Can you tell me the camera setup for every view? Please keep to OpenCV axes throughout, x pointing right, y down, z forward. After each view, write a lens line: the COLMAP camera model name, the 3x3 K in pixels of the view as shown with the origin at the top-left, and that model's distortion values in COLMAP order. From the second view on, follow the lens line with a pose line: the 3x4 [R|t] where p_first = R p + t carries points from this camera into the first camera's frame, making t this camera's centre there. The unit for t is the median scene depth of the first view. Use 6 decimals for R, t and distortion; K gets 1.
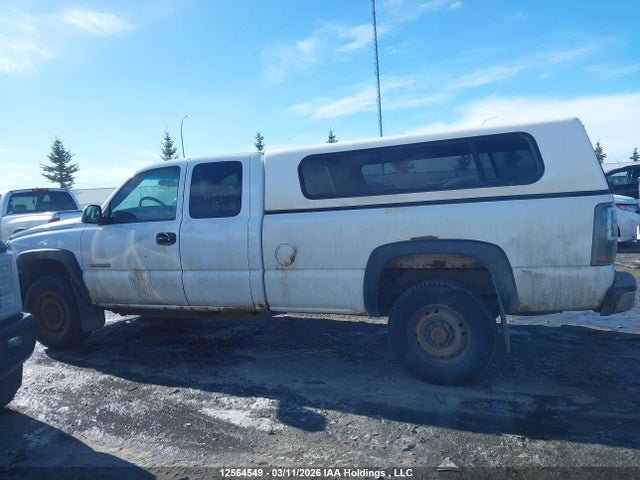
lens RADIAL K [[502.8, 0, 331.8], [0, 502.8, 245.0], [0, 0, 1]] dist [0.052691, -0.073404]
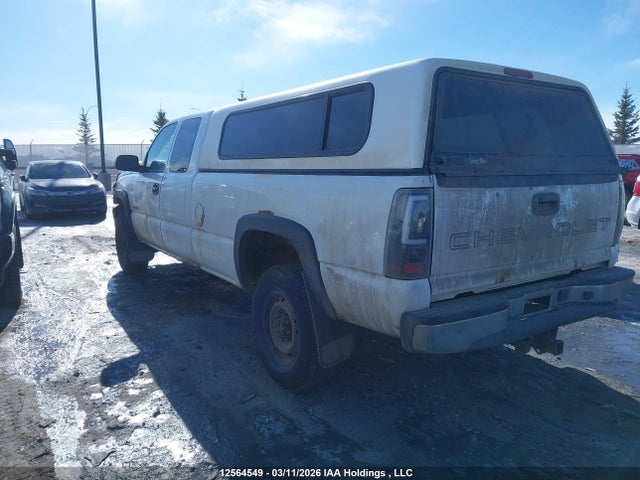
lens RADIAL K [[502.8, 0, 326.3], [0, 502.8, 242.7], [0, 0, 1]] dist [0.052691, -0.073404]
pose [[0.833106, 0.146526, -0.533352, 0.650815], [-0.109943, 0.988900, 0.099944, -0.052531], [0.542076, -0.024625, 0.839968, 0.299947]]
